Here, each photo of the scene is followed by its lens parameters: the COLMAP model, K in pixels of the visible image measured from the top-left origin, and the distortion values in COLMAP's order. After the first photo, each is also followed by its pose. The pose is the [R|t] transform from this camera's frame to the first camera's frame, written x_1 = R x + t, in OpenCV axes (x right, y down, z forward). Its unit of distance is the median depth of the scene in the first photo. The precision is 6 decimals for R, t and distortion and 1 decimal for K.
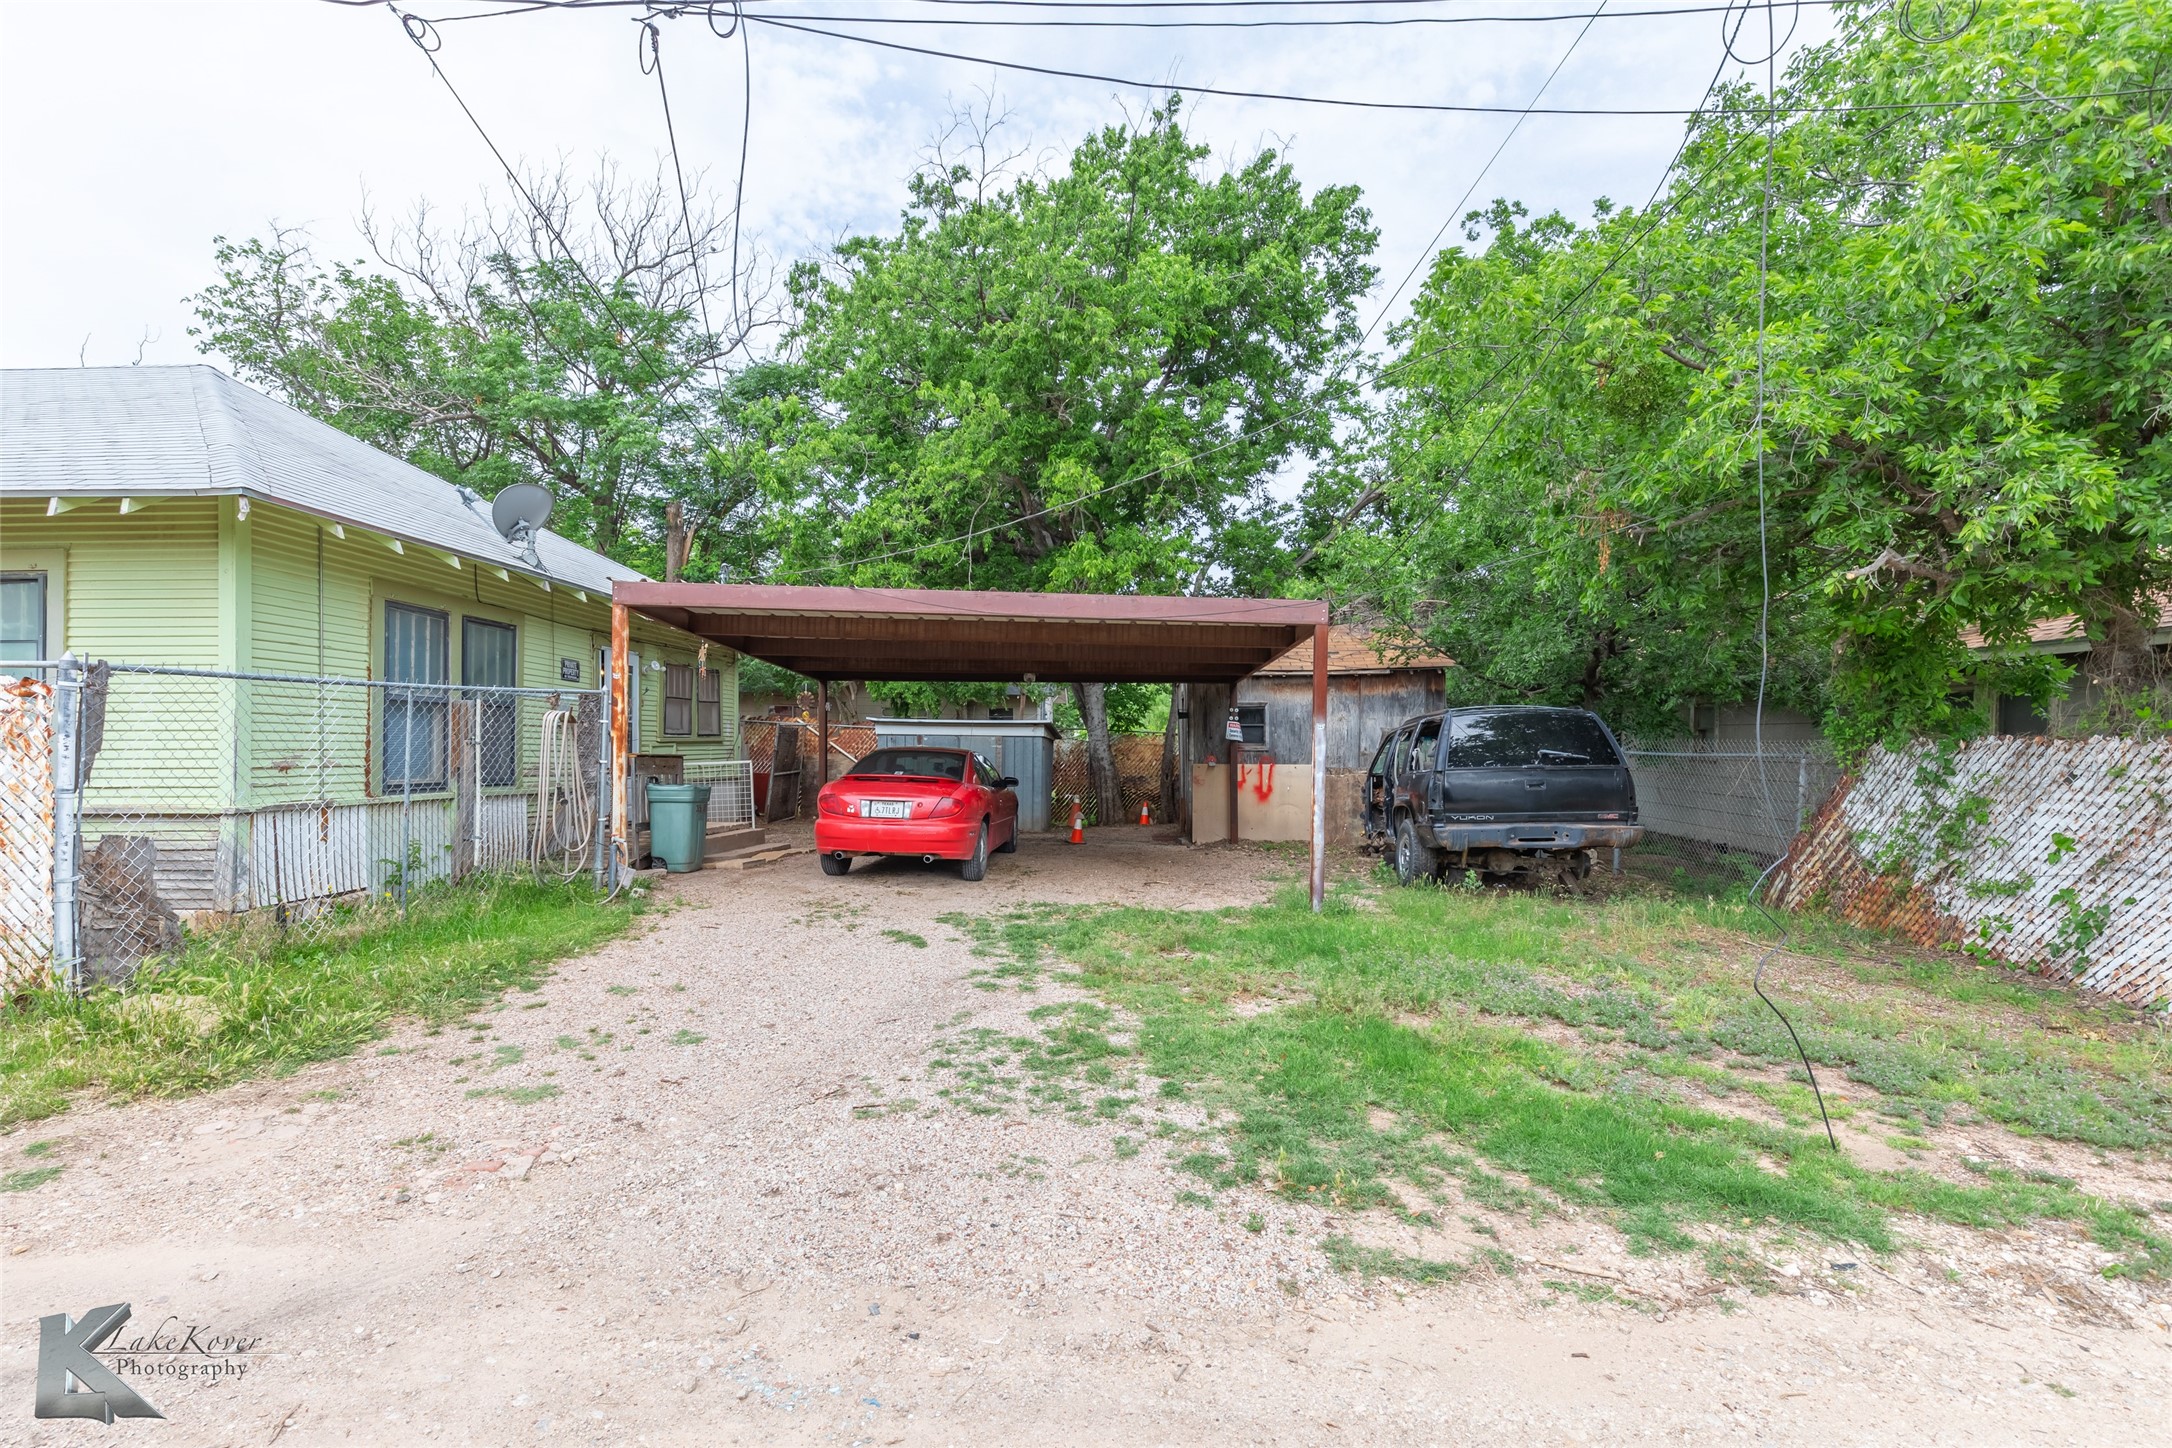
lens RADIAL K [[990.7, 0, 1070.4], [0, 990.7, 725.2], [0, 0, 1]] dist [0.009962, -0.001078]
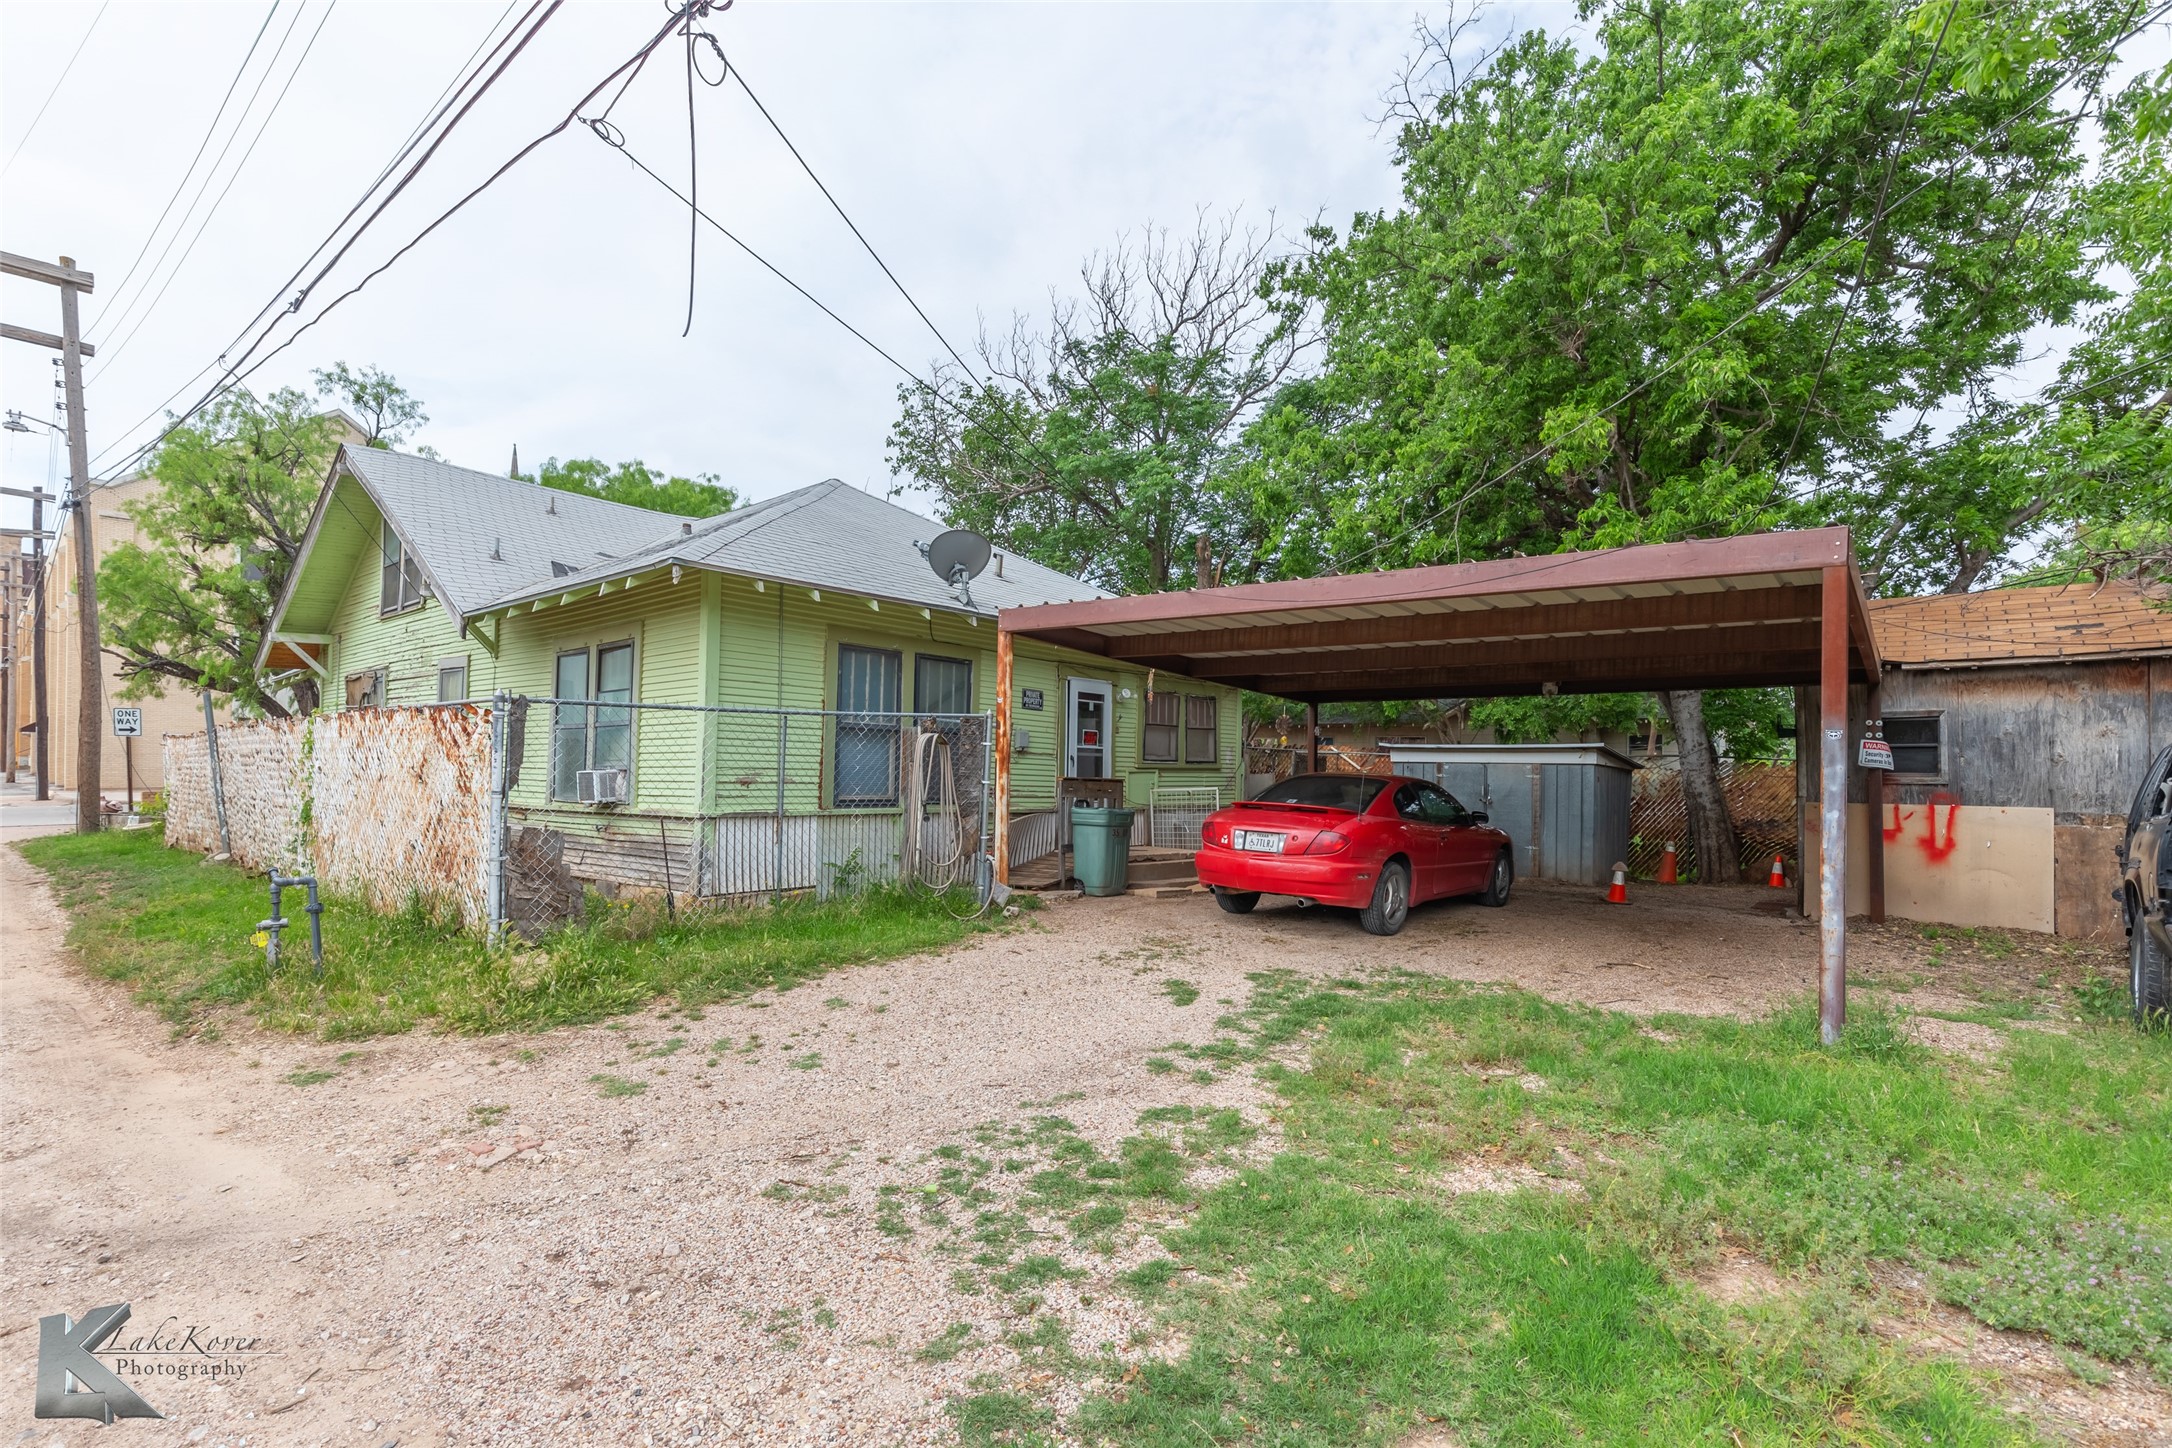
lens RADIAL K [[990.7, 0, 1089.1], [0, 990.7, 735.8], [0, 0, 1]] dist [0.009962, -0.001078]
pose [[0.796591, -0.017858, -0.604255, 0.261150], [0.003138, 0.999672, -0.025408, 0.015461], [0.604511, 0.018344, 0.796386, 0.246703]]
